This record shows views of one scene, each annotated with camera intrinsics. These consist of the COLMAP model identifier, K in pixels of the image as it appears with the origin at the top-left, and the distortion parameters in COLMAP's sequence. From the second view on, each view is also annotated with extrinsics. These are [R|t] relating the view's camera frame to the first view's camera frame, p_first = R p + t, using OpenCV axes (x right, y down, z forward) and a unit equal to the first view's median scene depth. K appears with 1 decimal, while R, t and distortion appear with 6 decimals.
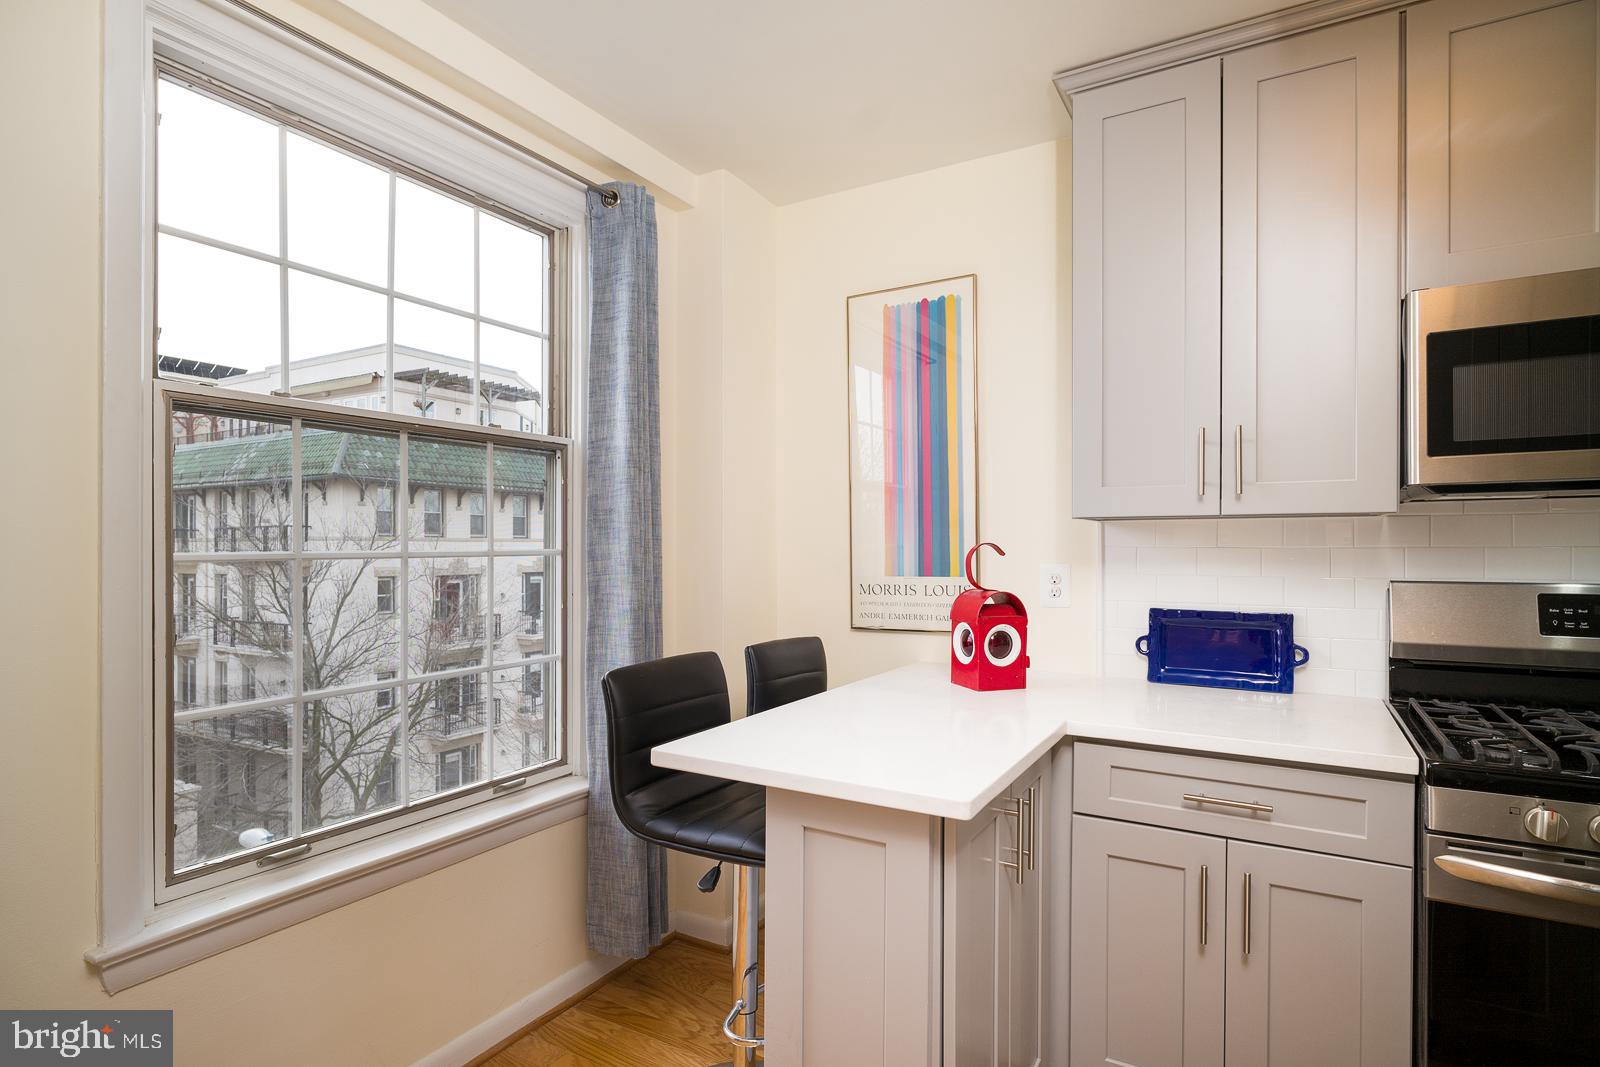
lens RADIAL K [[858.4, 0, 797.2], [0, 858.4, 551.8], [0, 0, 1]] dist [0.000413, 0.000601]
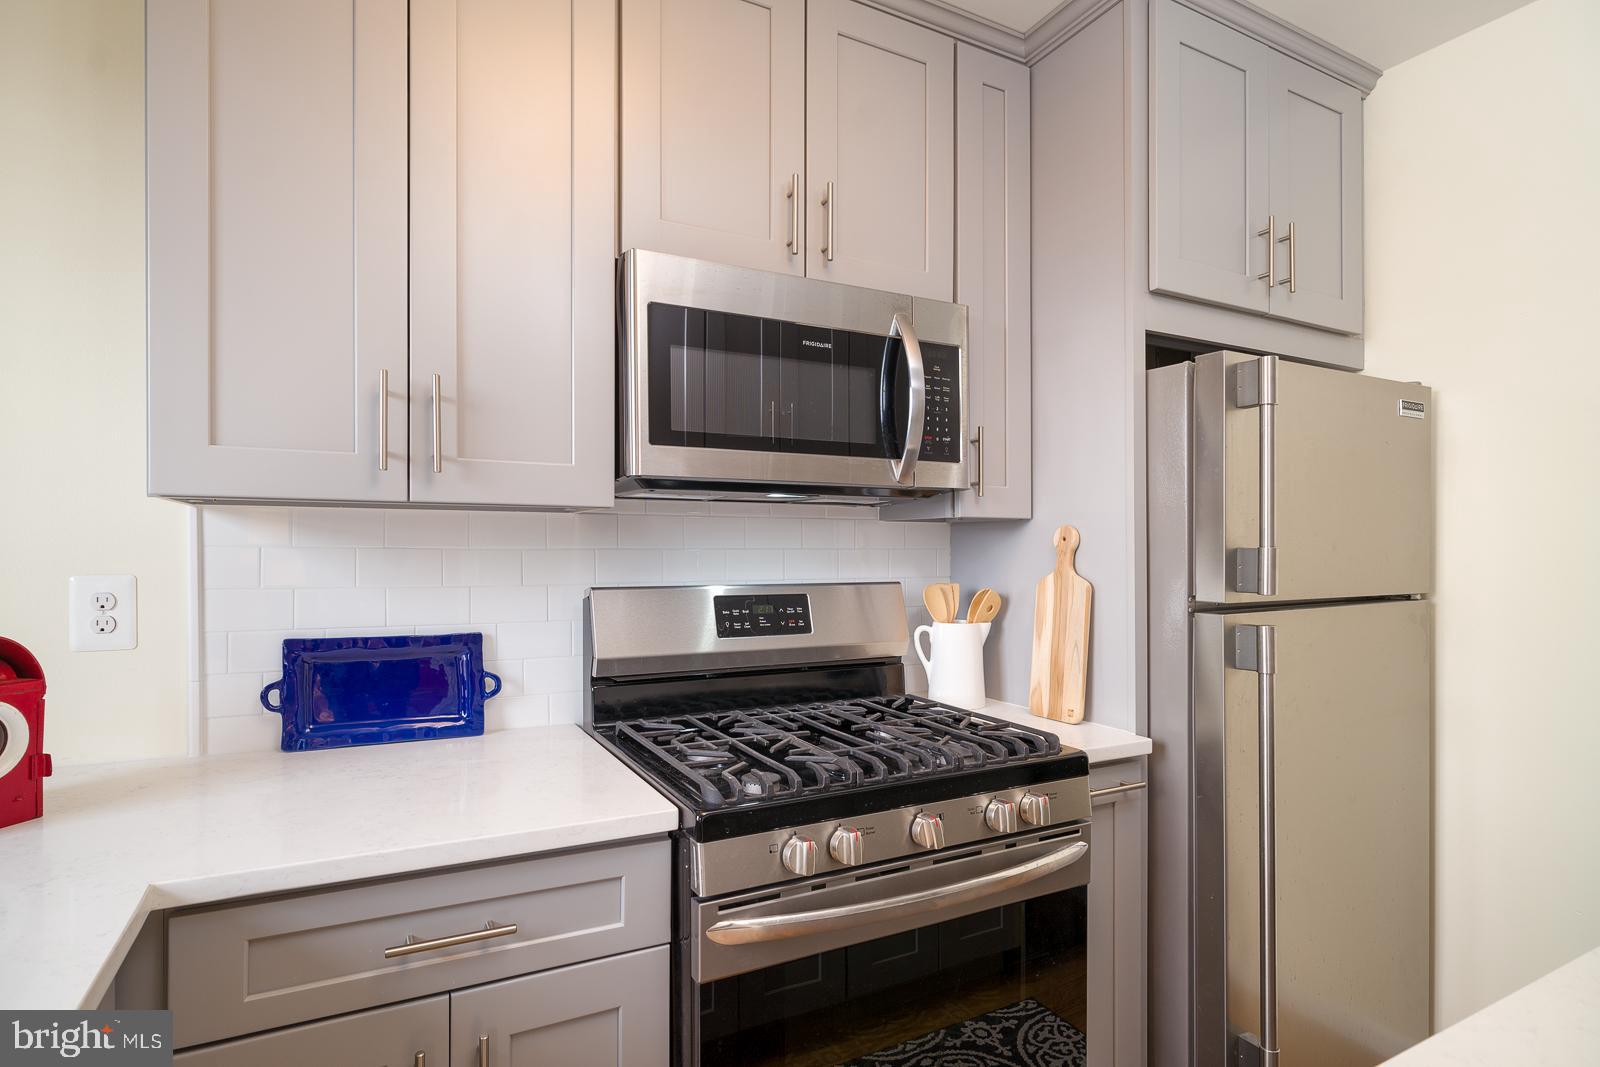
lens RADIAL K [[833.3, 0, 806.8], [0, 833.3, 556.3], [0, 0, 1]] dist [-0.002948, -0.000852]
pose [[0.531407, -0.003041, 0.847111, 0.085396], [0.002639, 0.999995, 0.001934, 0.000721], [-0.847112, 0.001208, 0.531413, 0.335189]]
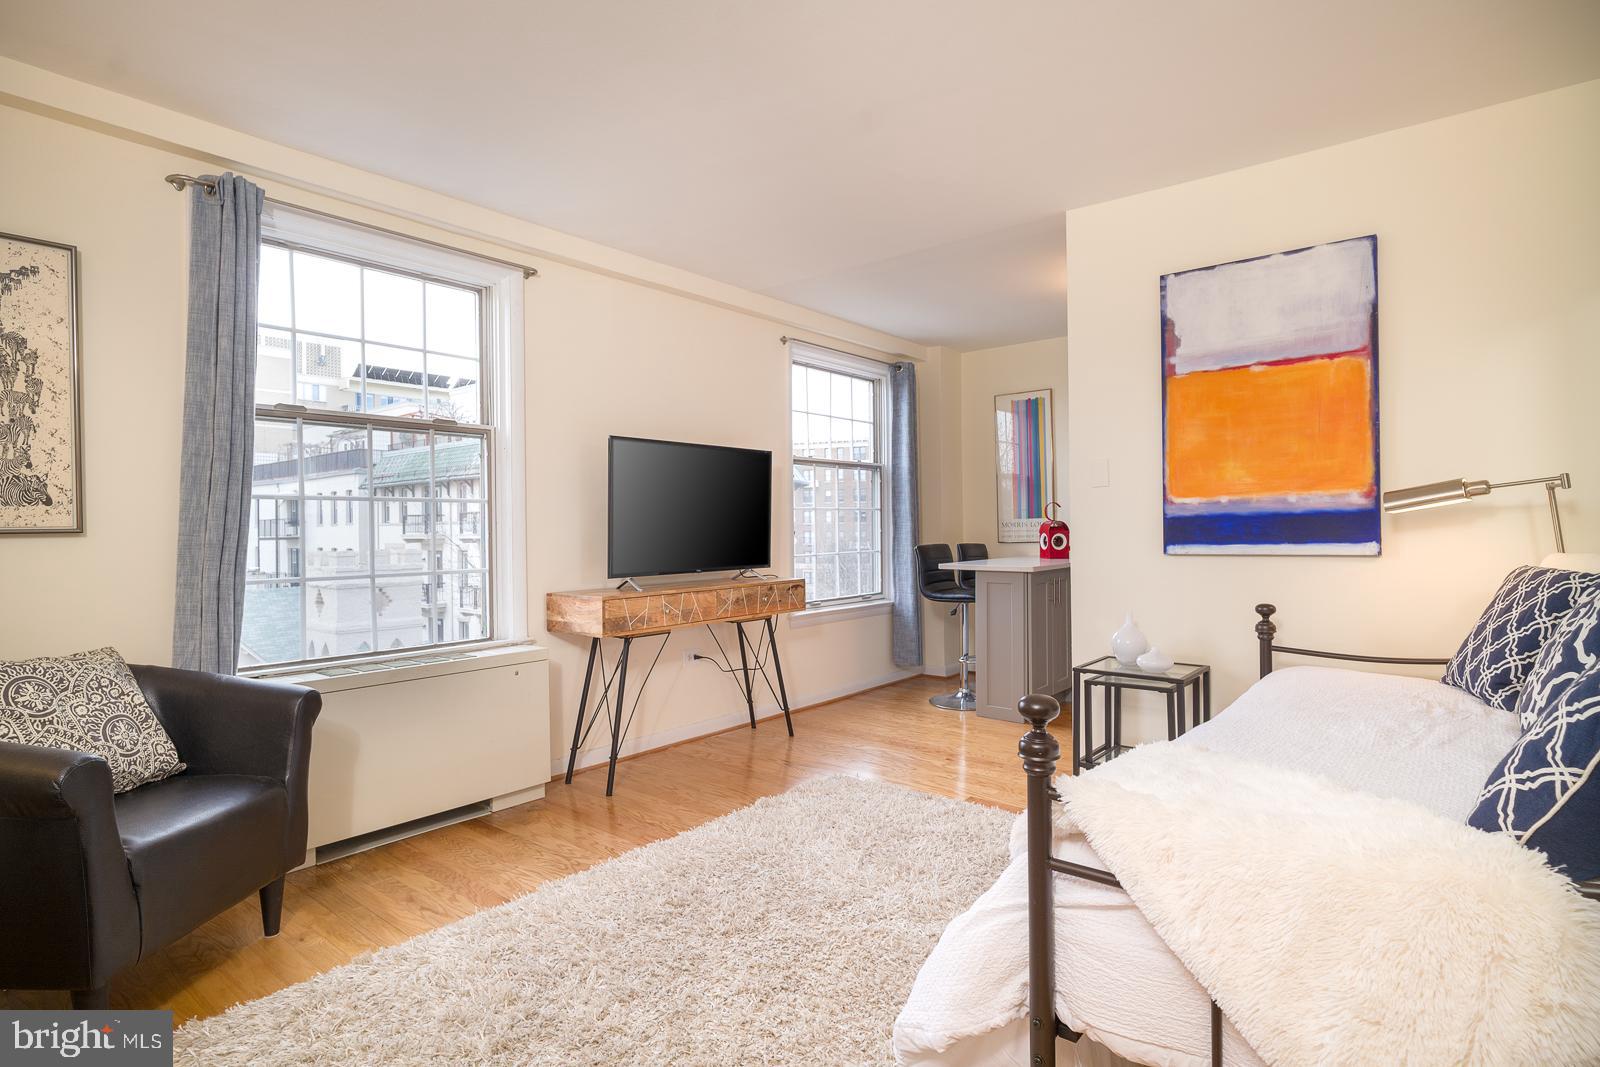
lens RADIAL K [[834.4, 0, 797.9], [0, 834.4, 543.7], [0, 0, 1]] dist [-0.001389, -0.000572]
pose [[0.986911, -0.010146, -0.160947, -0.129971], [0.012771, 0.999802, 0.015284, 0.066615], [0.160760, -0.017140, 0.986845, -1.583627]]
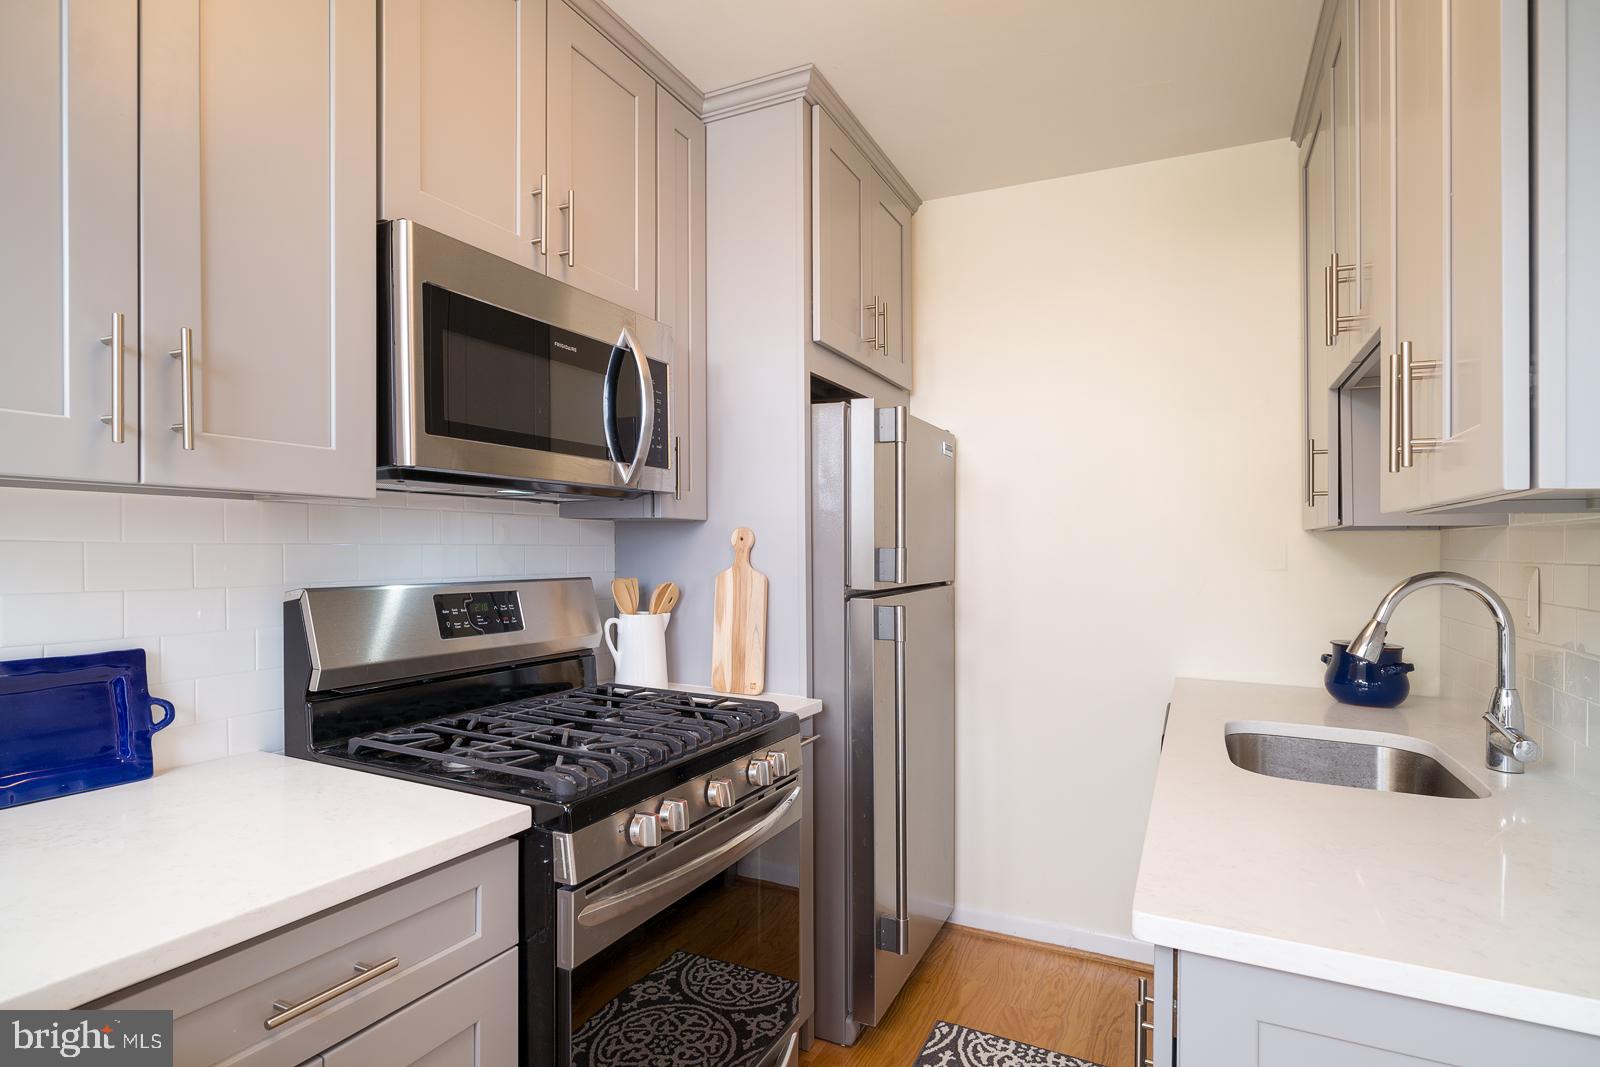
lens RADIAL K [[834.4, 0, 797.9], [0, 834.4, 543.7], [0, 0, 1]] dist [-0.001389, -0.000572]
pose [[-0.054953, 0.004507, 0.998479, -0.057291], [-0.005505, 0.999973, -0.004817, -0.004305], [-0.998474, -0.005762, -0.054927, 0.555277]]
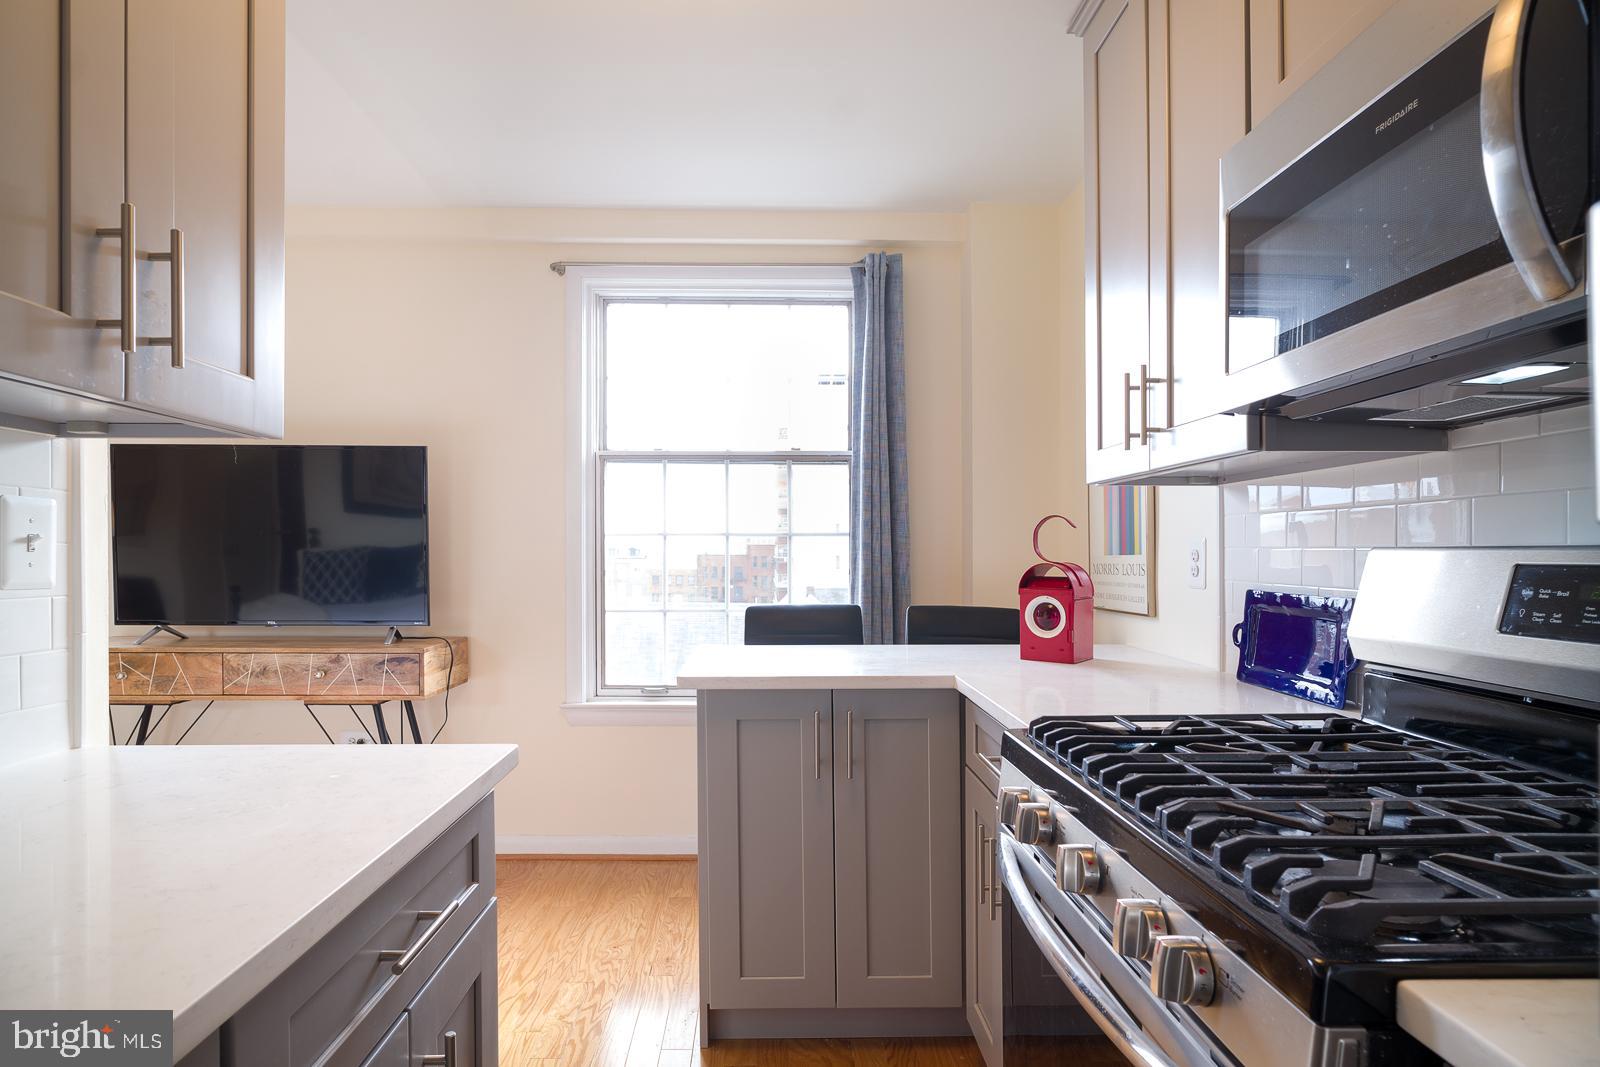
lens RADIAL K [[858.4, 0, 797.2], [0, 858.4, 551.8], [0, 0, 1]] dist [0.000413, 0.000601]
pose [[0.526575, -0.000436, -0.850128, 0.939273], [-0.007551, 0.999958, -0.005190, 0.040041], [0.850095, 0.009152, 0.526550, 0.226583]]
